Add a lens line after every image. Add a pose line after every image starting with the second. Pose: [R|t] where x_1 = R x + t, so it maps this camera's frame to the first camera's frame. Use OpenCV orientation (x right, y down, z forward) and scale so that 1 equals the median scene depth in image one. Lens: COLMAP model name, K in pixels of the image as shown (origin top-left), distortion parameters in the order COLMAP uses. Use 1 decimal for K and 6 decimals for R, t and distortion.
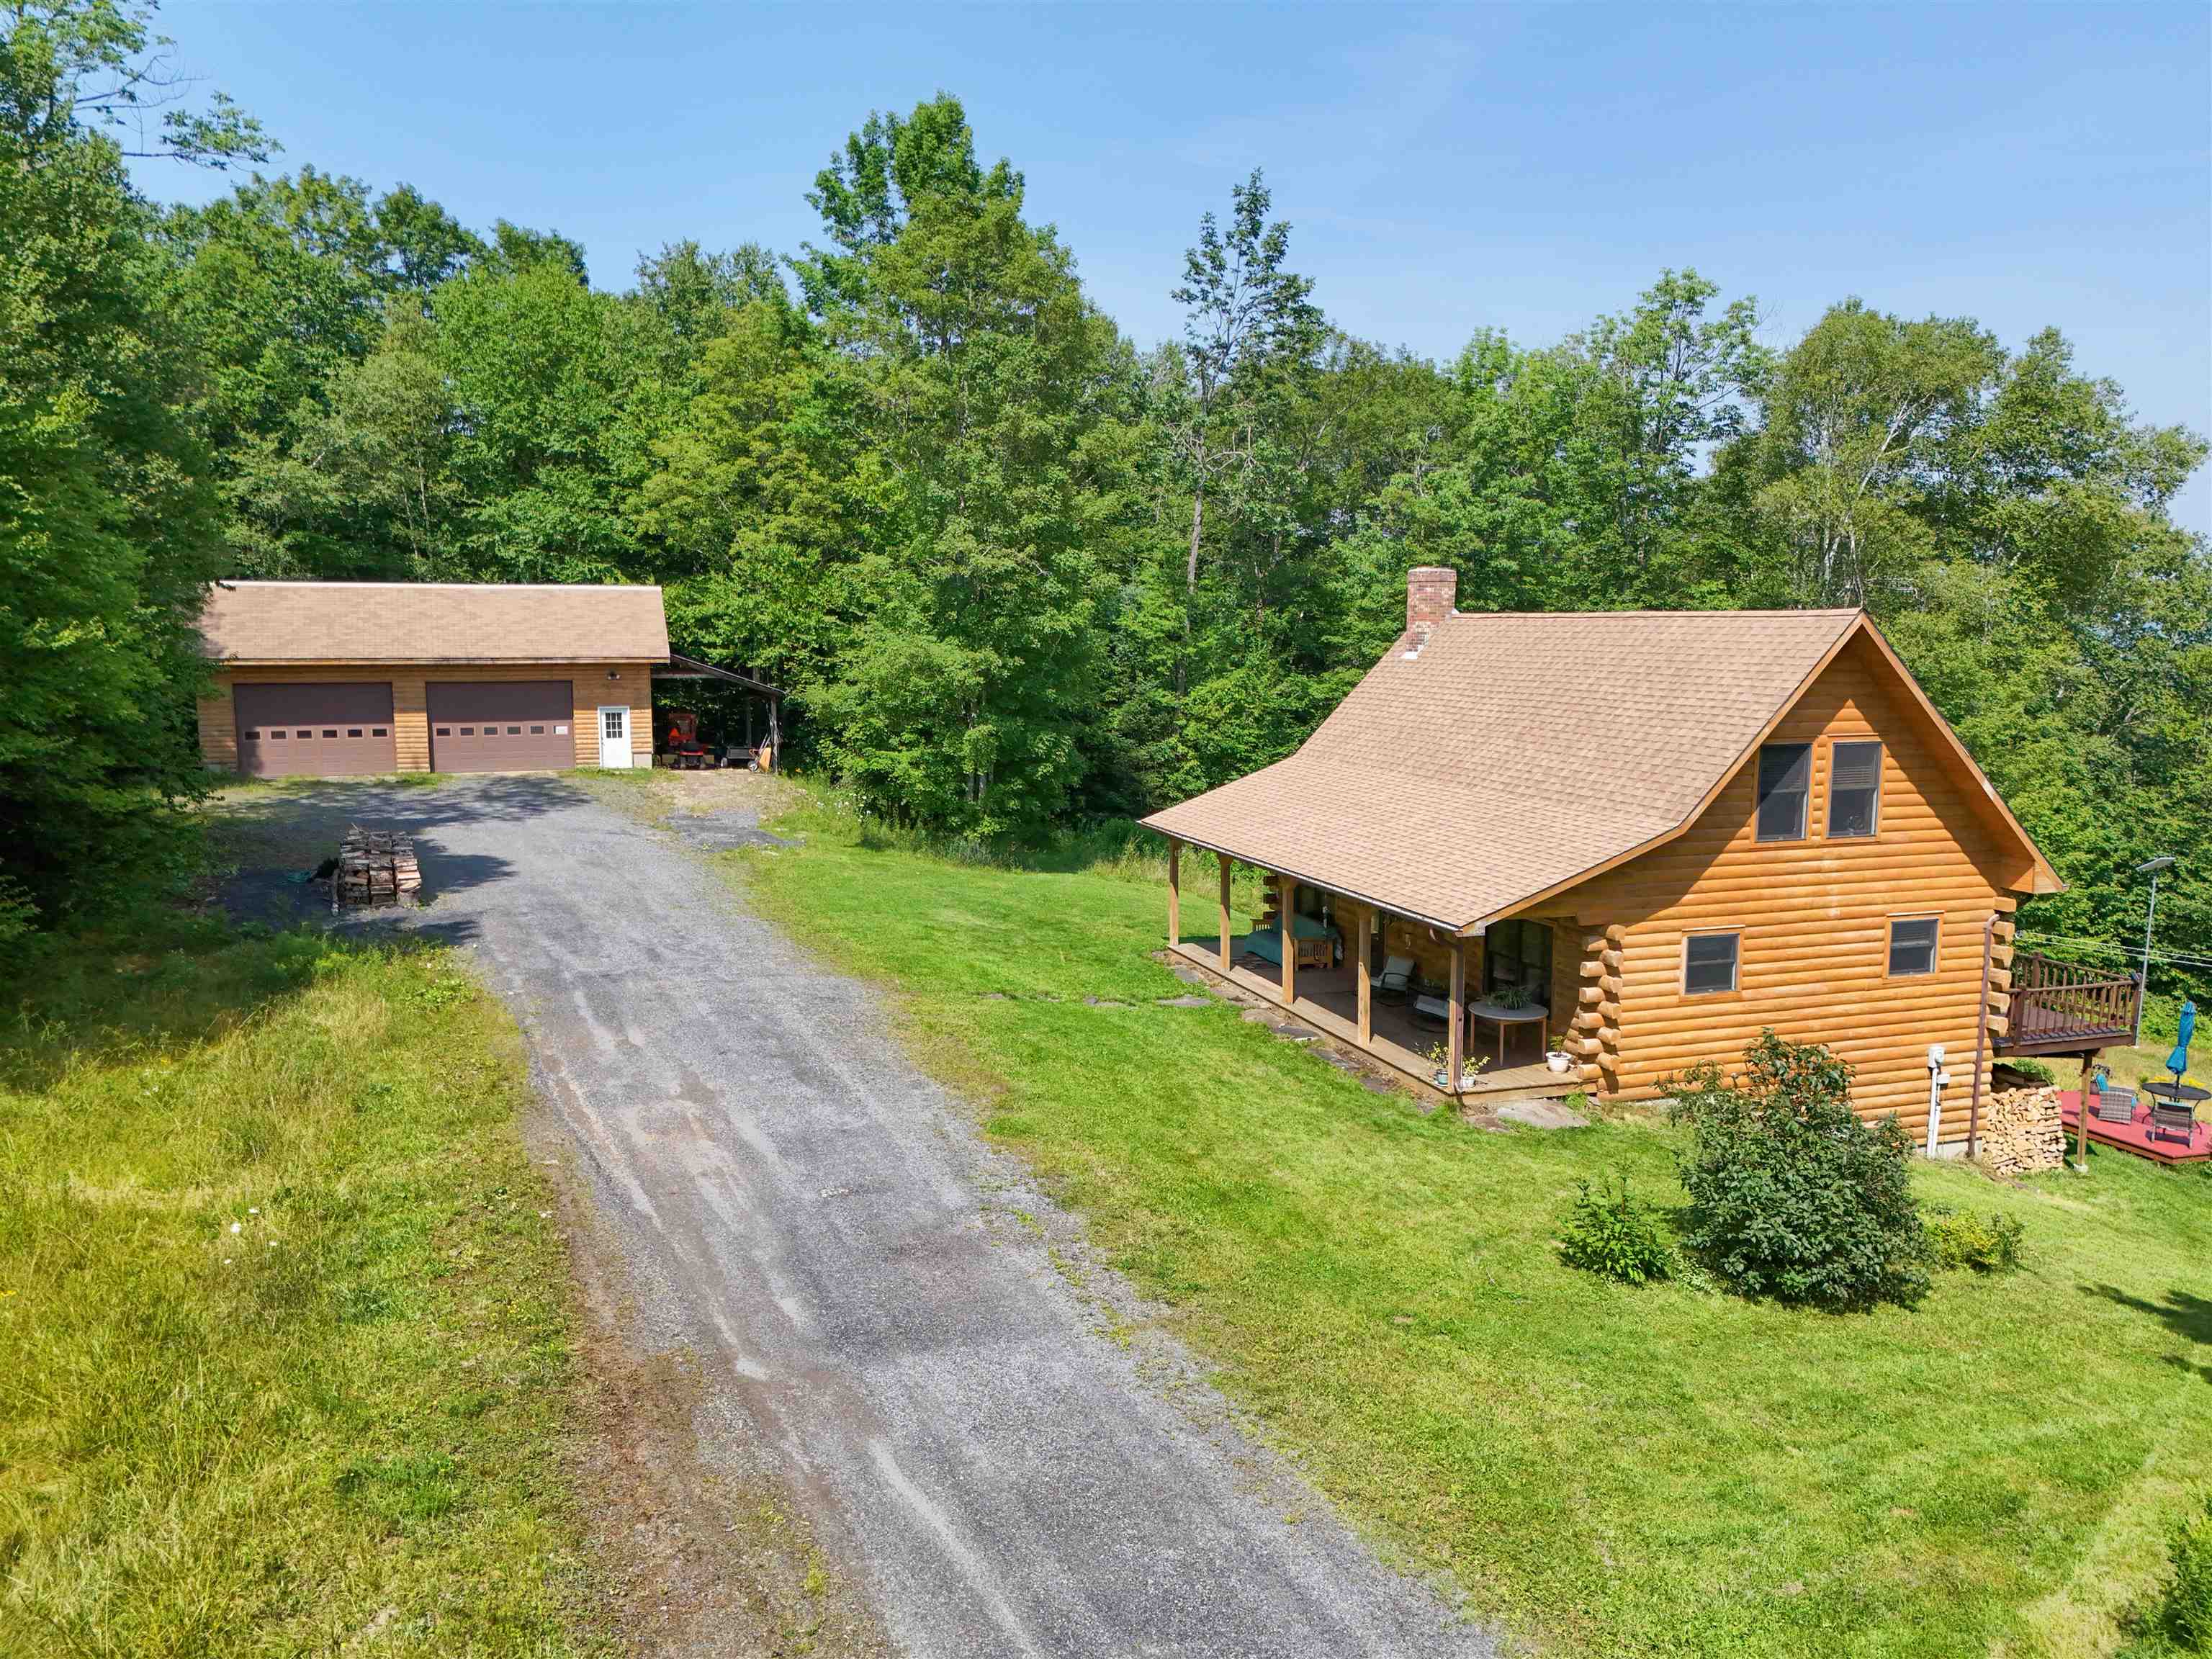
lens RADIAL K [[1628.8, 0, 1106.0], [0, 1628.8, 829.5], [0, 0, 1]] dist [0.027474, -0.007772]
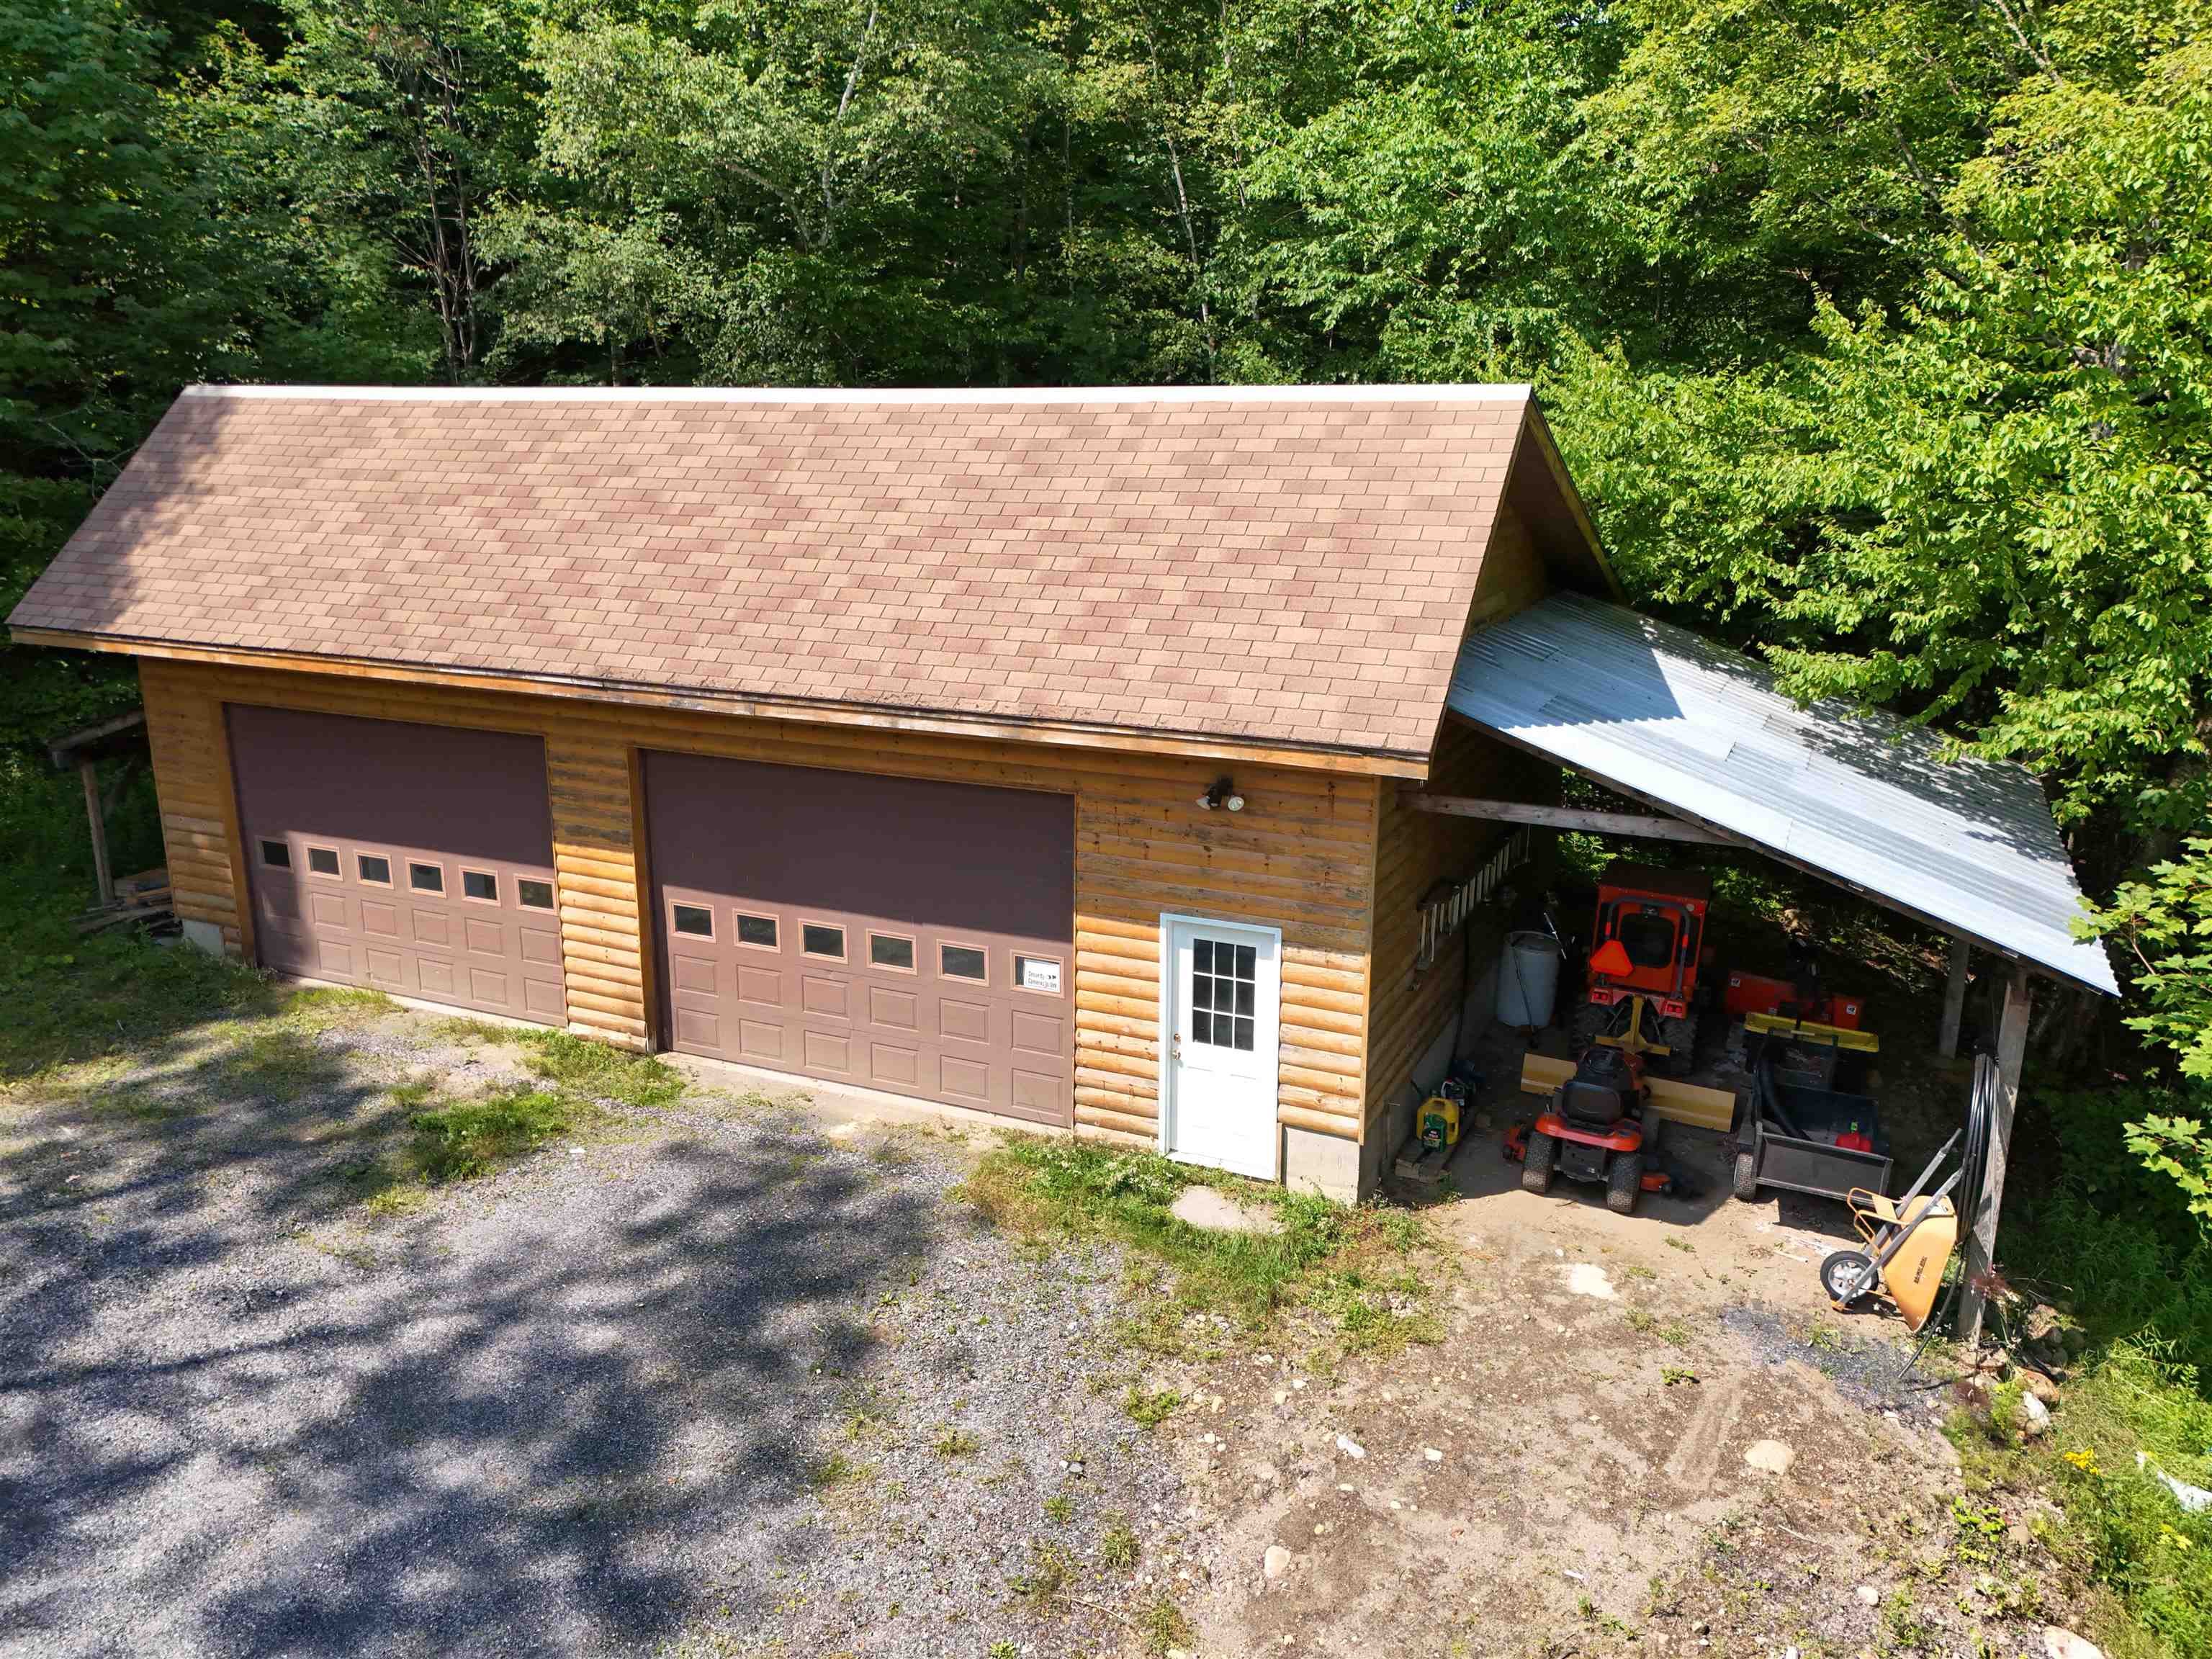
lens RADIAL K [[1628.8, 0, 1106.0], [0, 1628.8, 829.5], [0, 0, 1]] dist [0.027474, -0.007772]
pose [[0.693028, 0.176998, -0.698845, -0.160265], [-0.092350, 0.983202, 0.157436, -0.128128], [0.714971, -0.044569, 0.697732, 0.862277]]
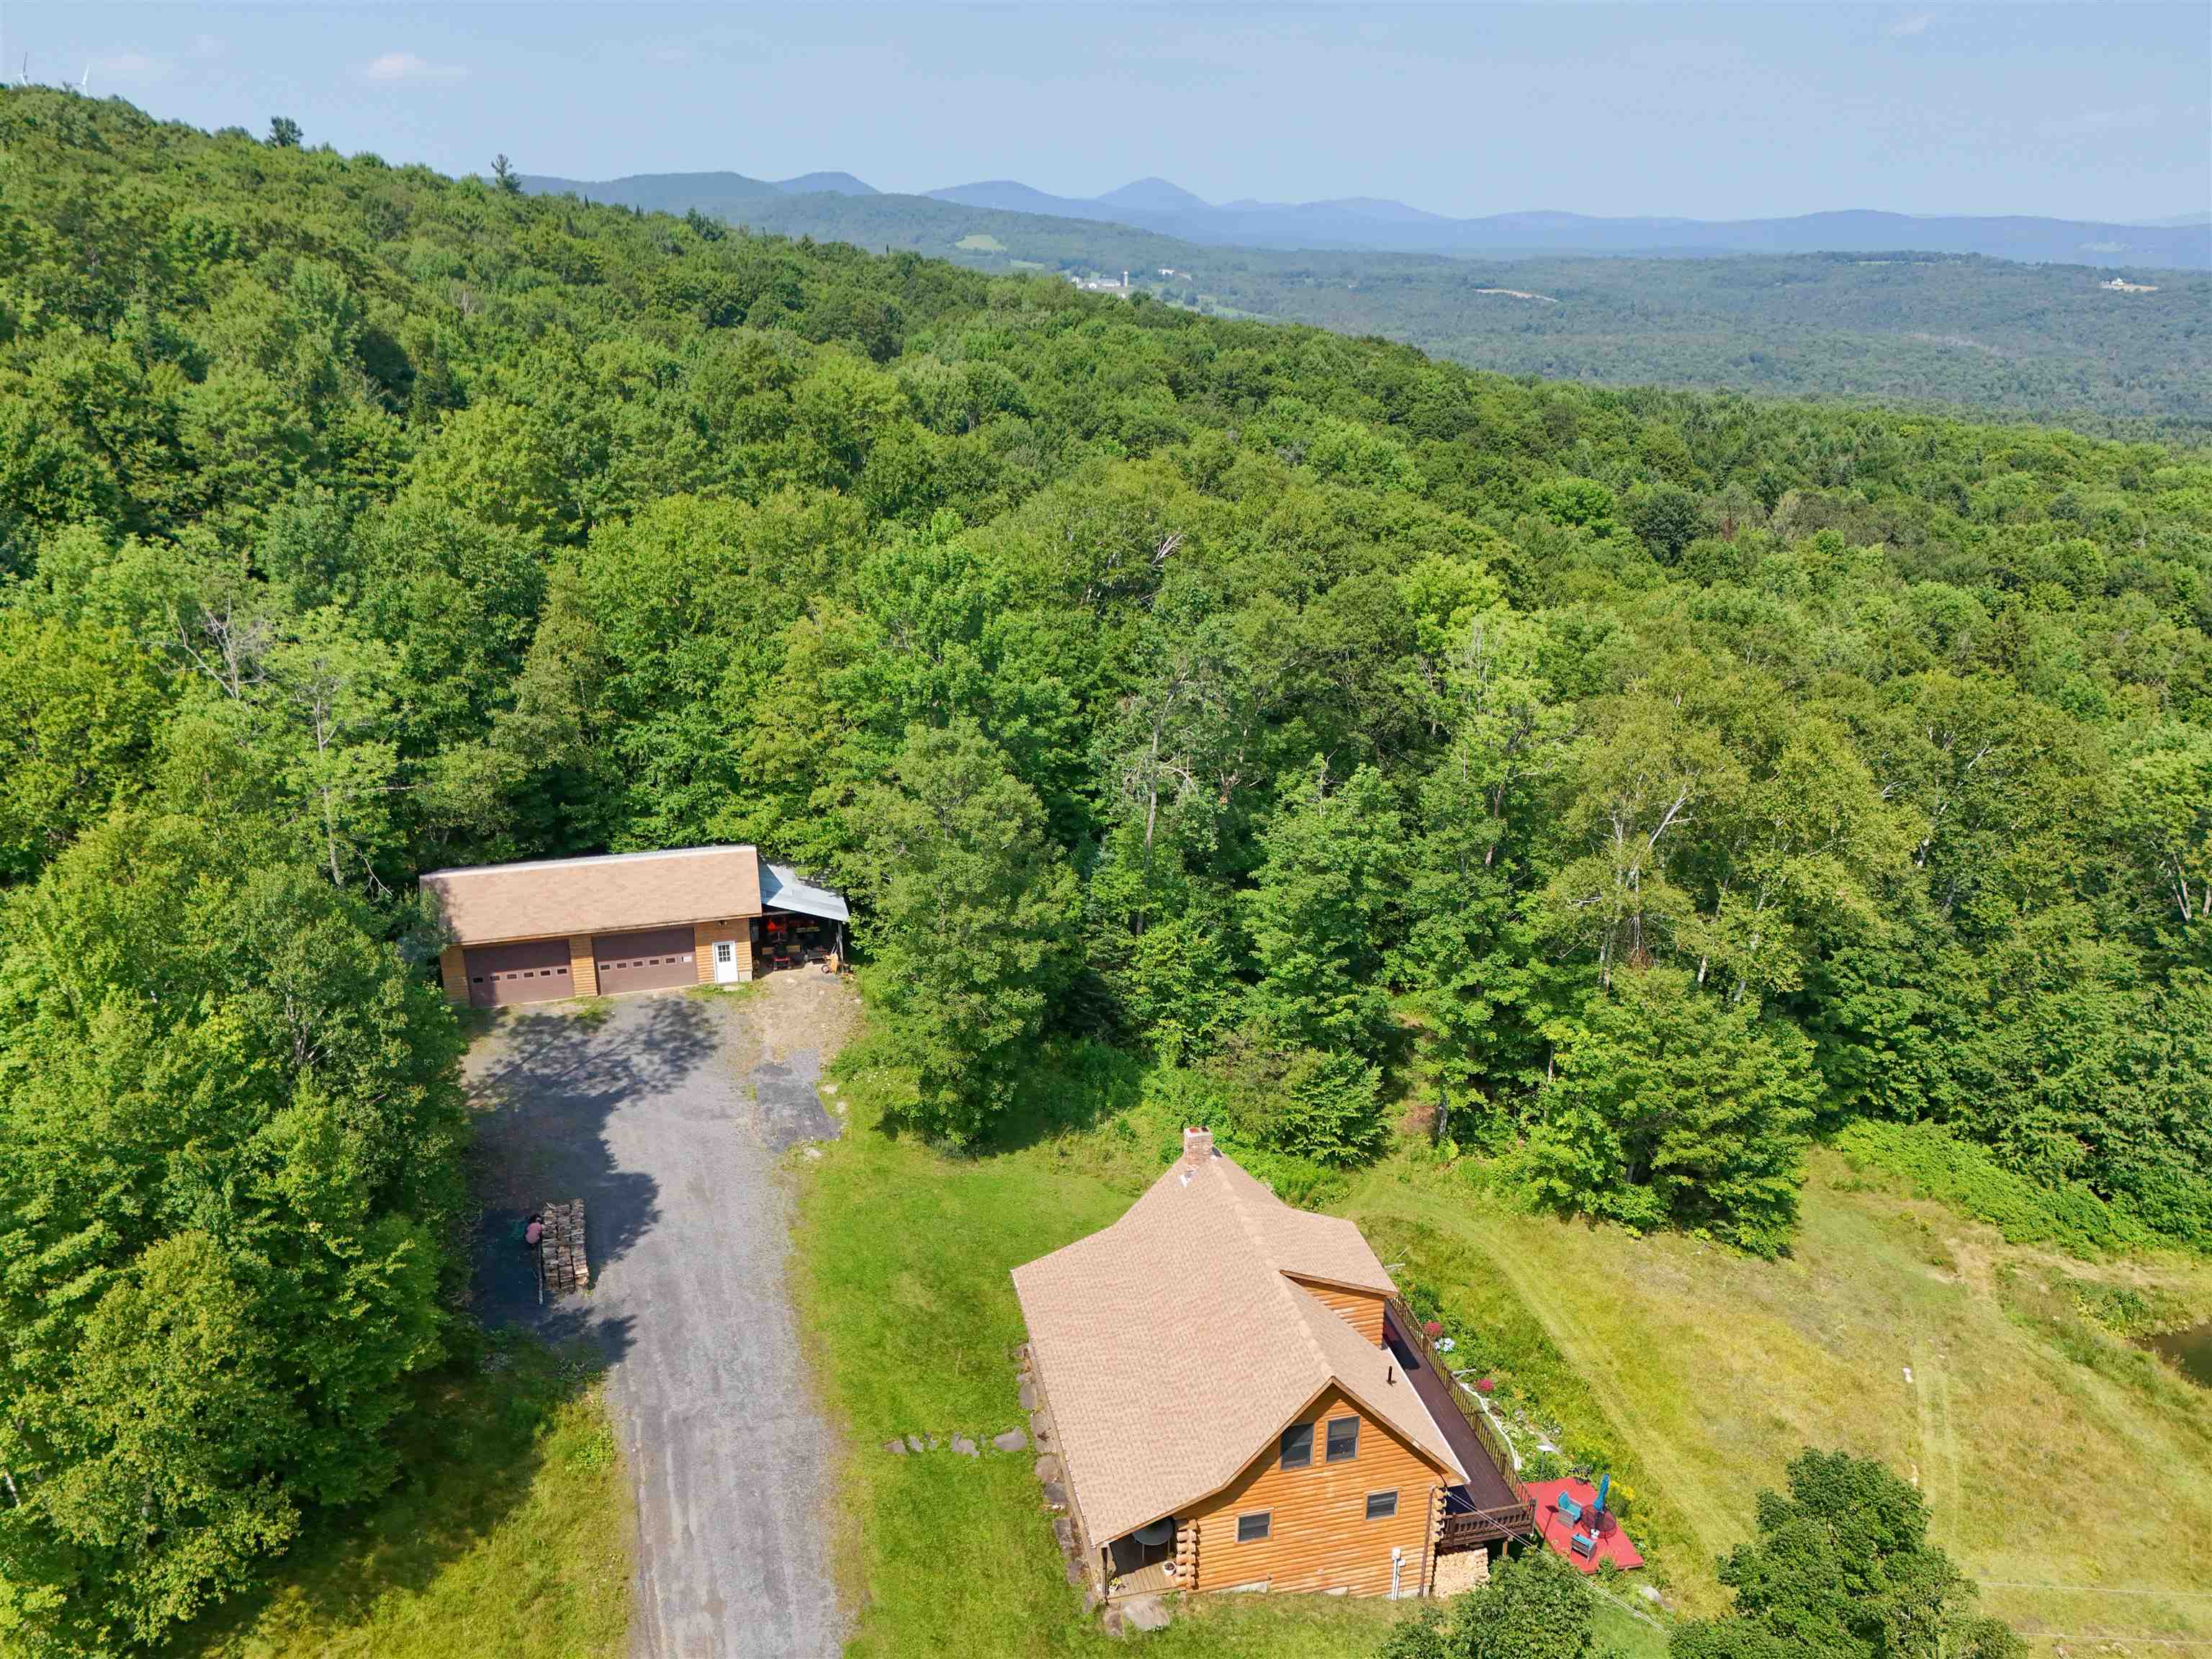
lens RADIAL K [[1636.7, 0, 1115.9], [0, 1636.7, 792.0], [0, 0, 1]] dist [0.002109, -0.000879]
pose [[0.994458, 0.034583, -0.099289, 0.169028], [-0.013502, 0.978544, 0.205594, -0.508535], [0.104268, -0.203114, 0.973588, -0.299243]]
